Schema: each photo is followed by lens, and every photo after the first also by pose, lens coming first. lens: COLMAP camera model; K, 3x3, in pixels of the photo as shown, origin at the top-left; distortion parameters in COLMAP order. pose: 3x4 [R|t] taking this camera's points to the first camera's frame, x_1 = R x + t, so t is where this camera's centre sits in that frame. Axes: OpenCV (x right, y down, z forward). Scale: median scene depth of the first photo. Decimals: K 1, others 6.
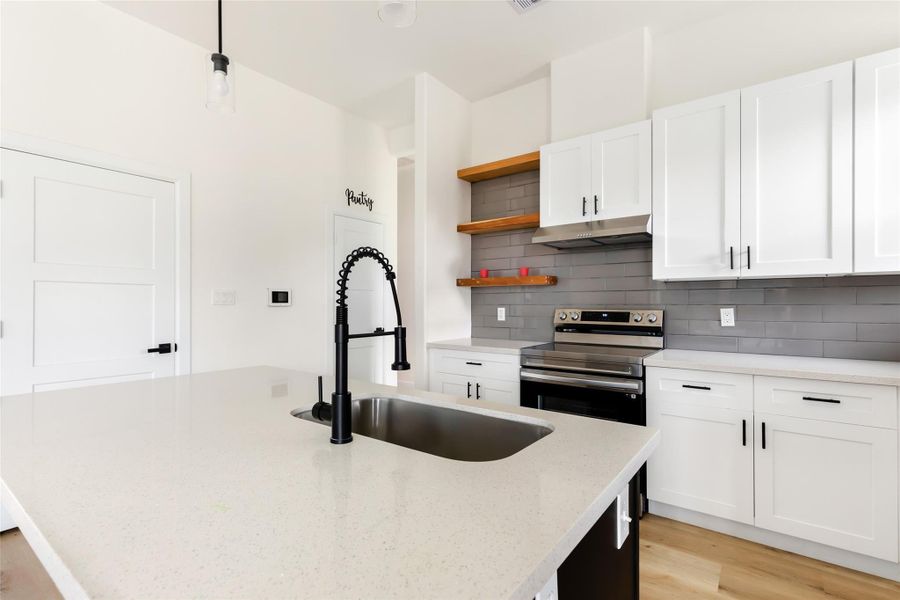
lens RADIAL K [[416.7, 0, 449.4], [0, 416.7, 302.2], [0, 0, 1]] dist [0.005627, 0.000037]
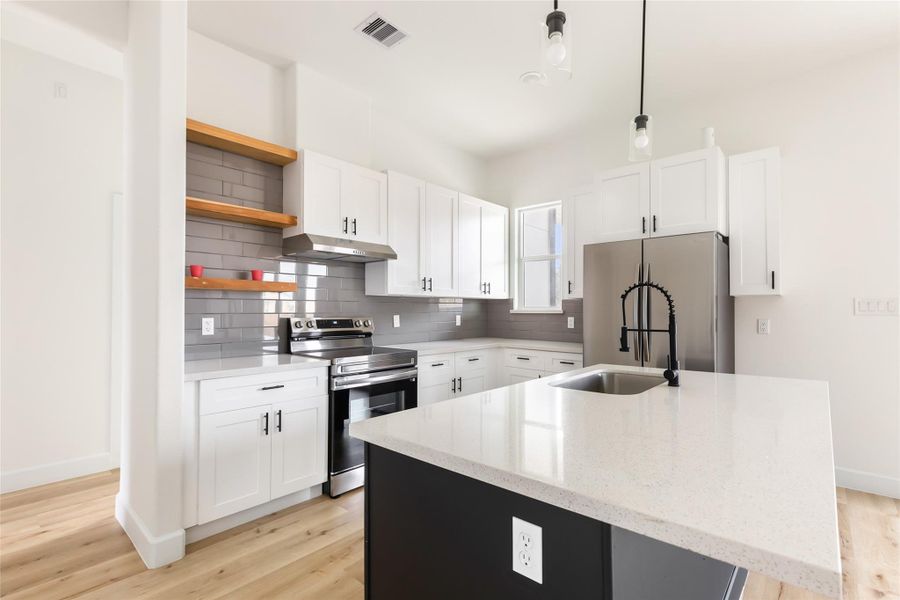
lens RADIAL K [[416.7, 0, 449.2], [0, 416.7, 303.5], [0, 0, 1]] dist [0.005627, 0.000037]
pose [[0.081845, 0.021074, 0.996422, -0.750562], [-0.000020, 0.999776, -0.021144, 0.003502], [-0.996645, 0.001711, 0.081827, 0.625083]]
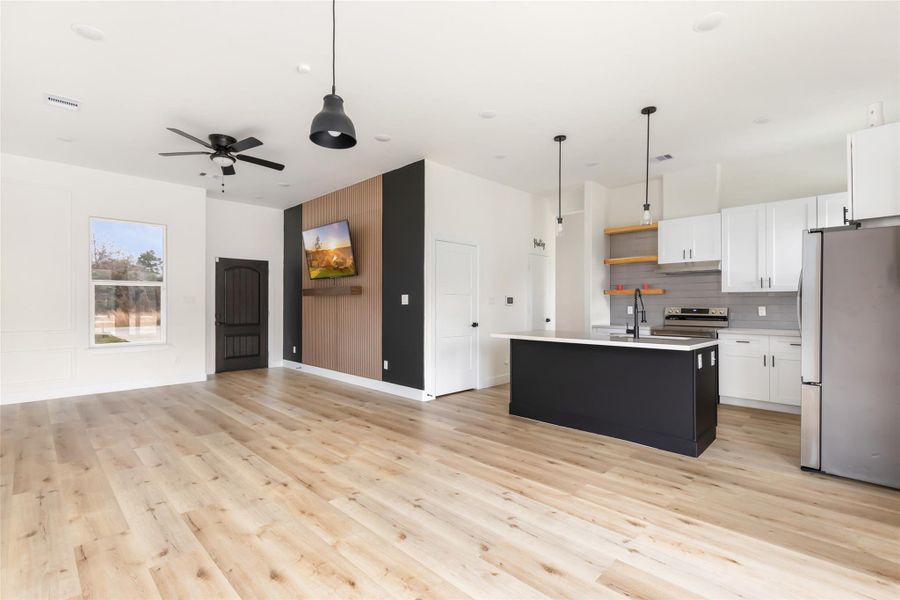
lens RADIAL K [[416.7, 0, 451.5], [0, 416.7, 301.2], [0, 0, 1]] dist [0.005627, 0.000037]
pose [[0.992306, 0.000394, -0.123806, -0.509117], [-0.000895, 0.999992, -0.003996, -0.001731], [0.123803, 0.004076, 0.992298, -1.060677]]
